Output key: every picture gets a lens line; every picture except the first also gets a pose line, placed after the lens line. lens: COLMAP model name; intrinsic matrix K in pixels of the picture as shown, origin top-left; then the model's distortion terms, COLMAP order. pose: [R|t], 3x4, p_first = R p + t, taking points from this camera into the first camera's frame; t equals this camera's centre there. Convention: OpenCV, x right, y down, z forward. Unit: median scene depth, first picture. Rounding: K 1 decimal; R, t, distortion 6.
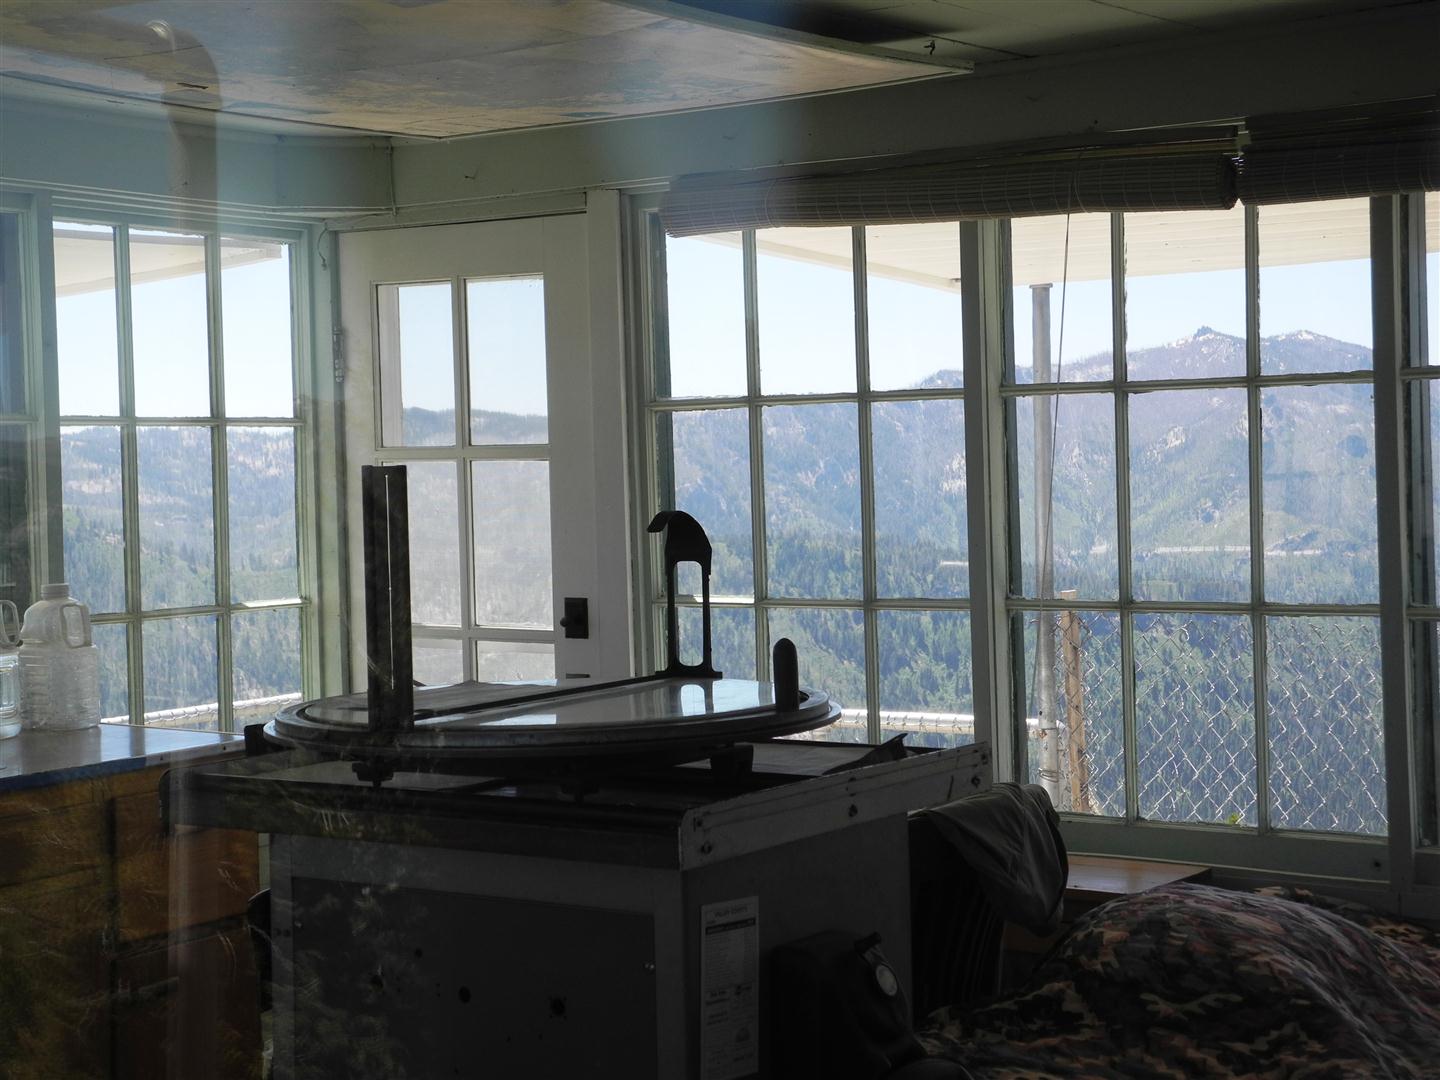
lens RADIAL K [[2493.3, 0, 688.2], [0, 2493.3, 539.7], [0, 0, 1]] dist [-0.003901, 0.961450]
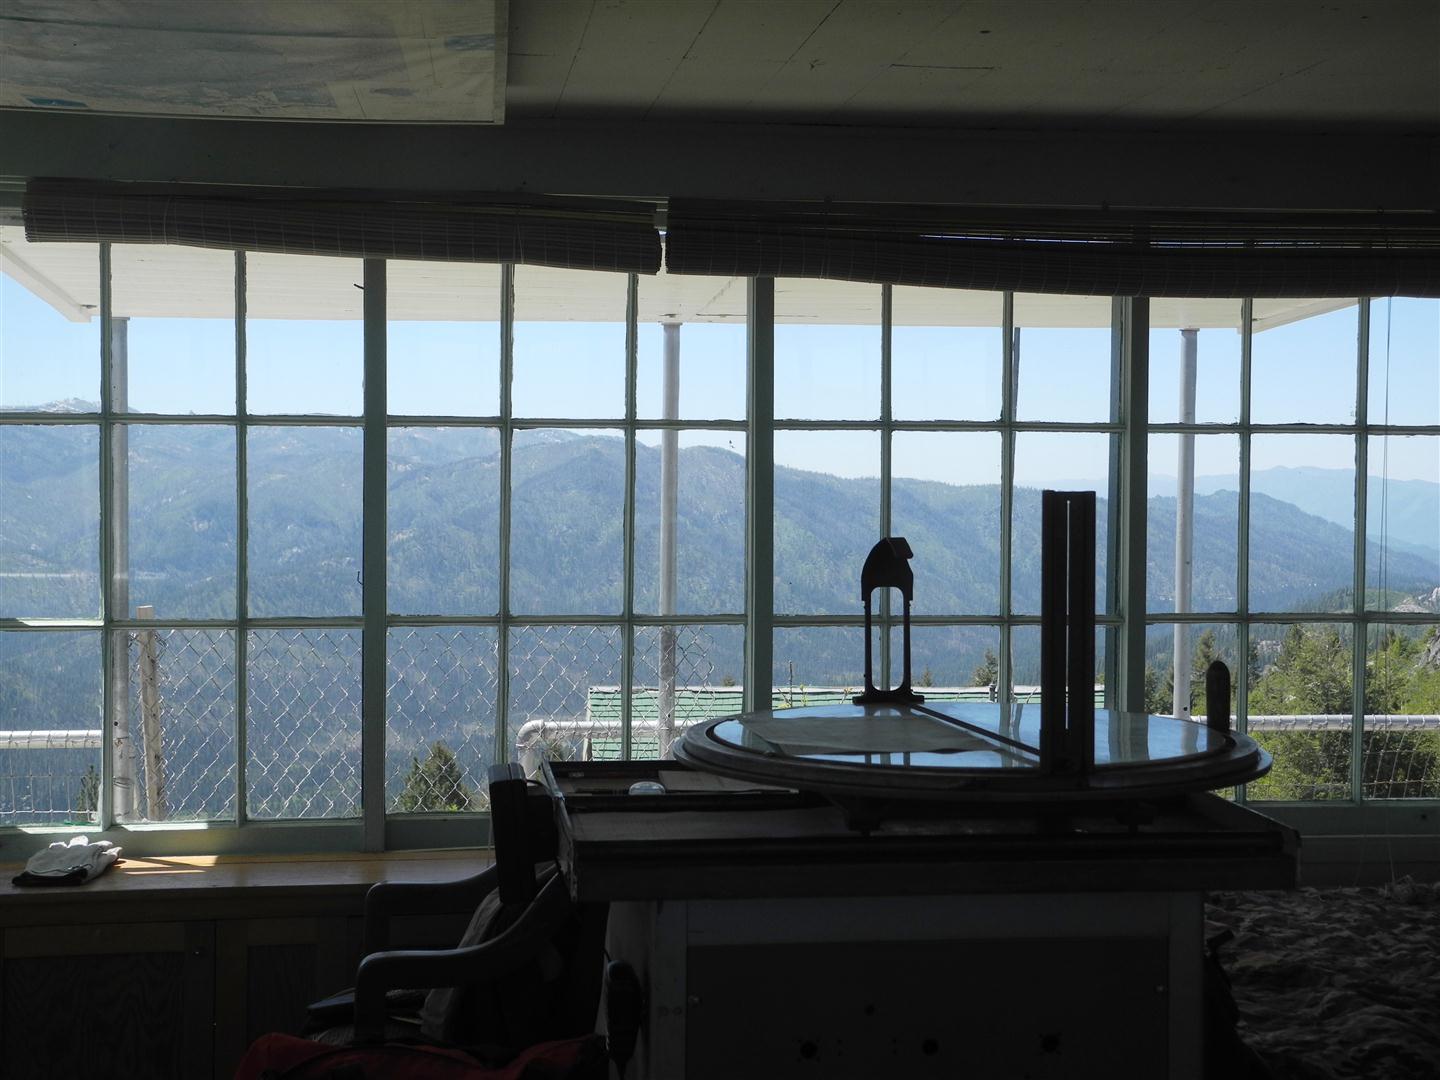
lens RADIAL K [[2113.4, 0, 720.0], [0, 2113.4, 540.0], [0, 0, 1]] dist [-0.050442, -0.060449]
pose [[0.704573, 0.006332, 0.709603, -1.230698], [-0.004173, 0.999980, -0.004780, -0.016595], [-0.709619, 0.000407, 0.704586, 0.802886]]
